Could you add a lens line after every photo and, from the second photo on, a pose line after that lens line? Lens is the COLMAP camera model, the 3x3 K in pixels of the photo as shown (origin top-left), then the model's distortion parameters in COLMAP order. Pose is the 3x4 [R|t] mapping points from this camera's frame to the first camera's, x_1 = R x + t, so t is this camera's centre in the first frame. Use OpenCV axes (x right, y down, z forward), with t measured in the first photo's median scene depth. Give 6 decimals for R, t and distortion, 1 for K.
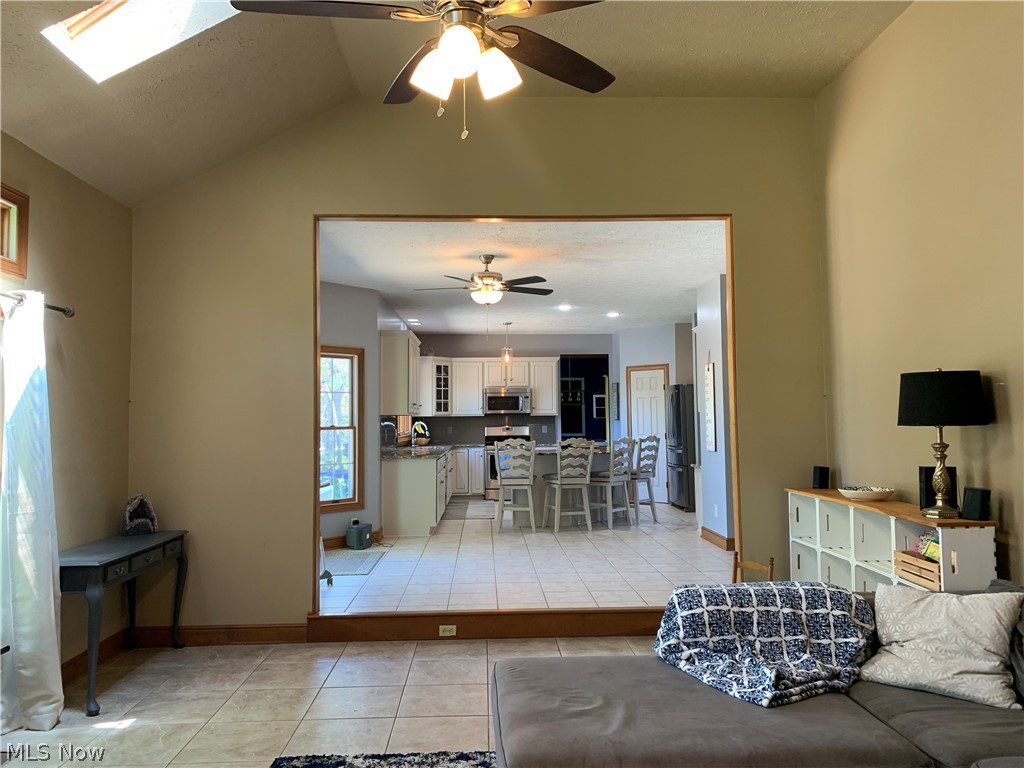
lens RADIAL K [[773.5, 0, 512.5], [0, 773.5, 383.6], [0, 0, 1]] dist [0.068657, -0.001270]
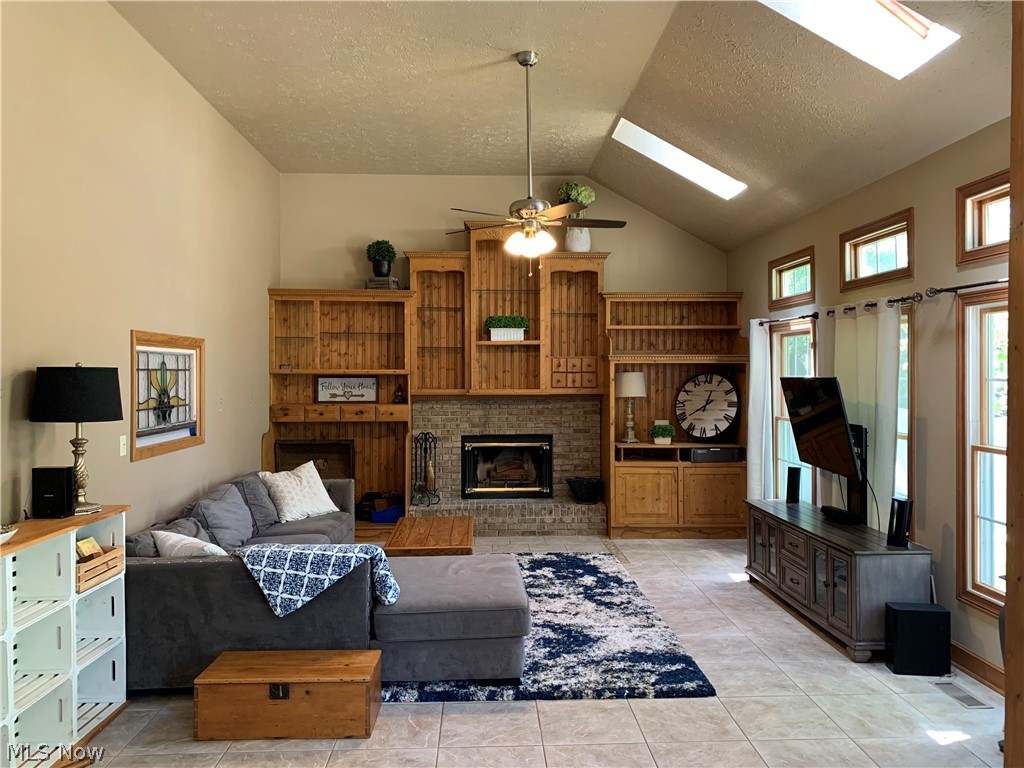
lens RADIAL K [[773.5, 0, 509.3], [0, 773.5, 383.2], [0, 0, 1]] dist [0.068657, -0.001270]
pose [[-0.999885, 0.012650, 0.008317, -0.005313], [0.012299, 0.999083, -0.041001, 0.052546], [-0.008828, -0.040894, -0.999124, 1.982812]]
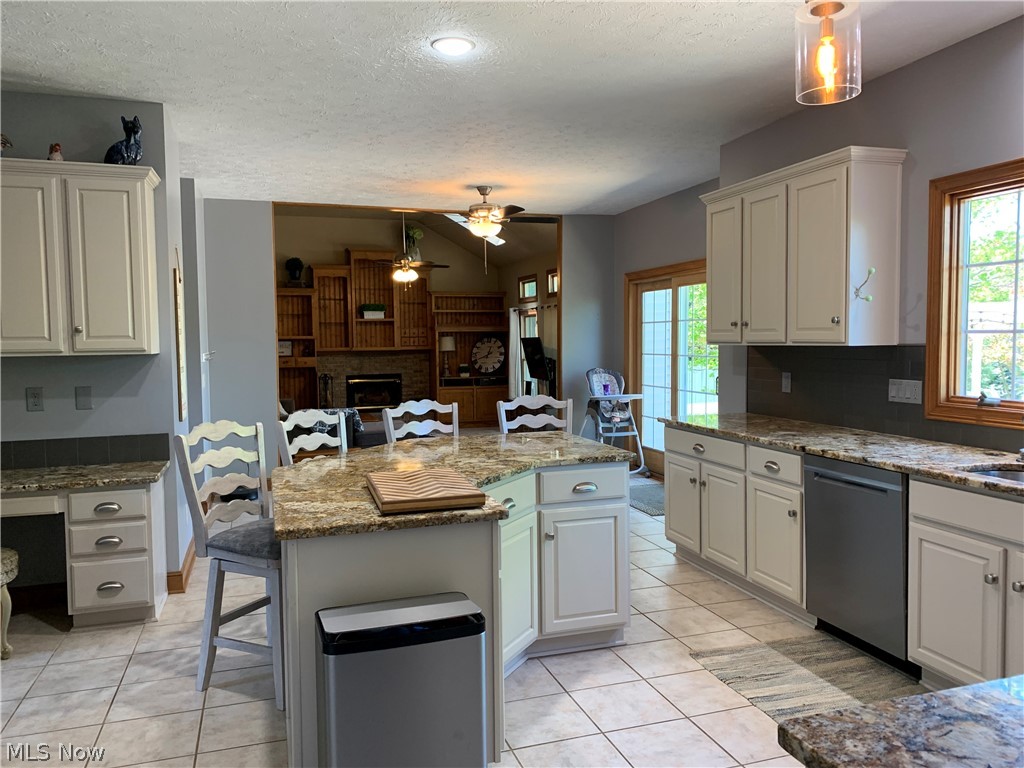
lens RADIAL K [[773.5, 0, 513.5], [0, 773.5, 386.3], [0, 0, 1]] dist [0.068657, -0.001270]
pose [[-0.963920, 0.038280, -0.263427, 0.223540], [0.036732, 0.999267, 0.010799, 0.113613], [0.263647, 0.000733, -0.964619, 2.962948]]
